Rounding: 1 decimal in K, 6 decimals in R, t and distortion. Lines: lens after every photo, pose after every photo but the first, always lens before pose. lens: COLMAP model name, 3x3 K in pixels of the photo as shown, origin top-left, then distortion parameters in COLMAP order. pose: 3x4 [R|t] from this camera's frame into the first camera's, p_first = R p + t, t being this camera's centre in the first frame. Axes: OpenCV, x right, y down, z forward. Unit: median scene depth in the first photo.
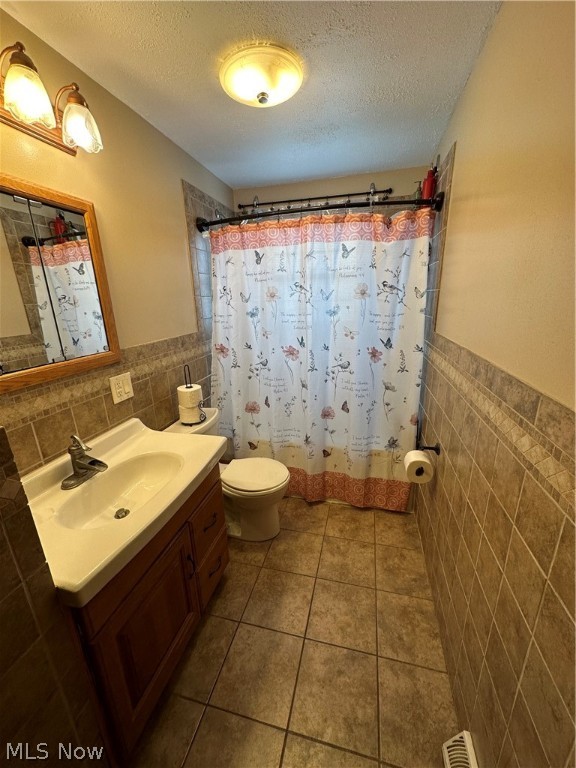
lens RADIAL K [[305.5, 0, 289.0], [0, 305.5, 385.0], [0, 0, 1]] dist [0.000325, -0.000430]
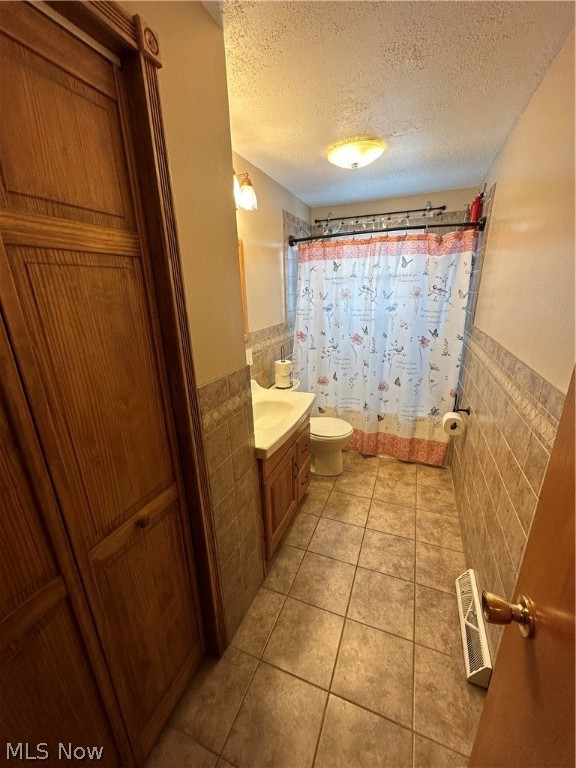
lens RADIAL K [[305.5, 0, 288.4], [0, 305.5, 384.5], [0, 0, 1]] dist [0.000325, -0.000430]
pose [[0.990386, 0.043042, -0.131465, -0.120160], [-0.039207, 0.998731, 0.031619, 0.069559], [0.132659, -0.026161, 0.990816, -0.399211]]
